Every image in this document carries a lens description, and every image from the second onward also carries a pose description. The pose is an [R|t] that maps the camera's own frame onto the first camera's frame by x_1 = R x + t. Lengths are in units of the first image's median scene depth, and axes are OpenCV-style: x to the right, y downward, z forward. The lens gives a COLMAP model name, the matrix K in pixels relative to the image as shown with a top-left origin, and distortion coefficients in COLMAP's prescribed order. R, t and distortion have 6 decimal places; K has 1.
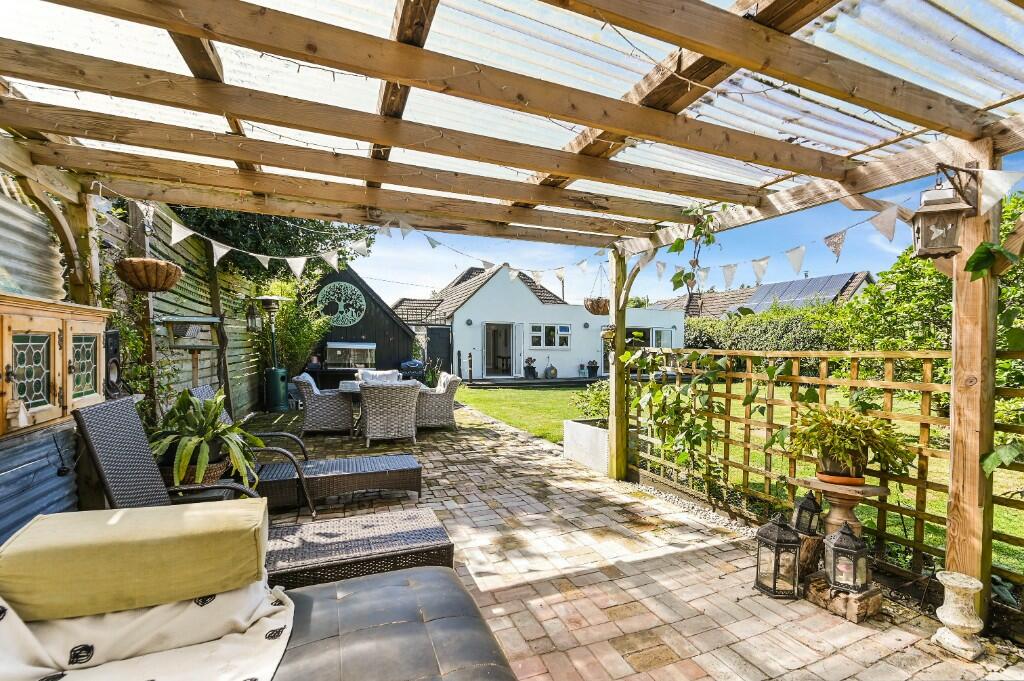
lens RADIAL K [[419.6, 0, 506.7], [0, 419.6, 349.0], [0, 0, 1]] dist [0.007098, 0.000632]
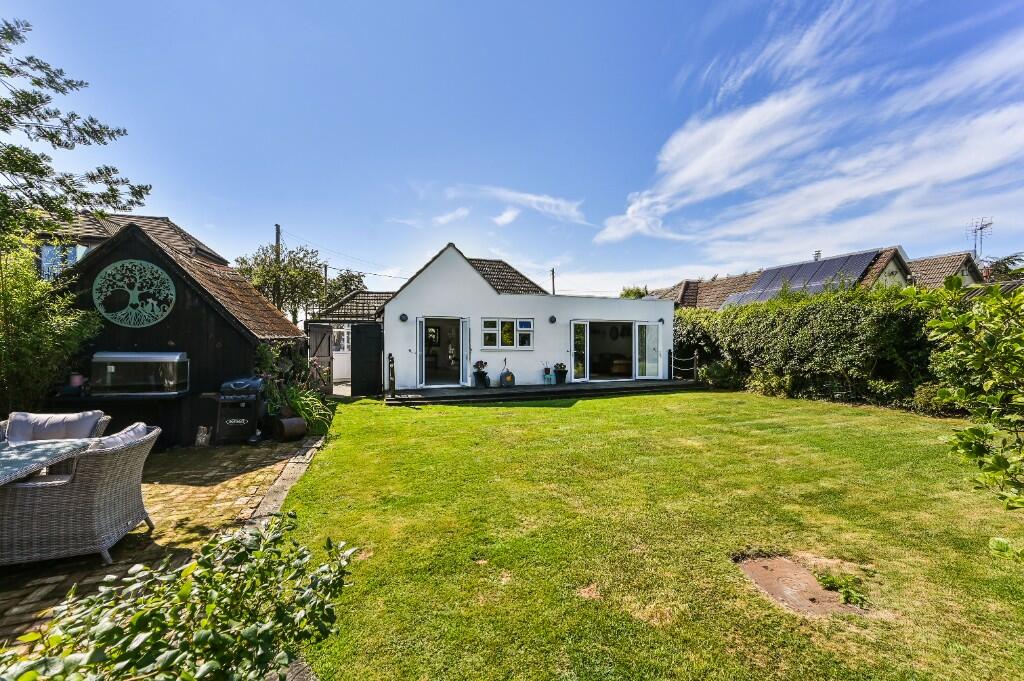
lens RADIAL K [[419.6, 0, 516.3], [0, 419.6, 335.0], [0, 0, 1]] dist [0.007098, 0.000632]
pose [[0.999891, -0.011880, 0.008805, 0.114938], [0.012036, 0.999768, -0.017870, -0.013193], [-0.008591, 0.017974, 0.999802, 0.194748]]
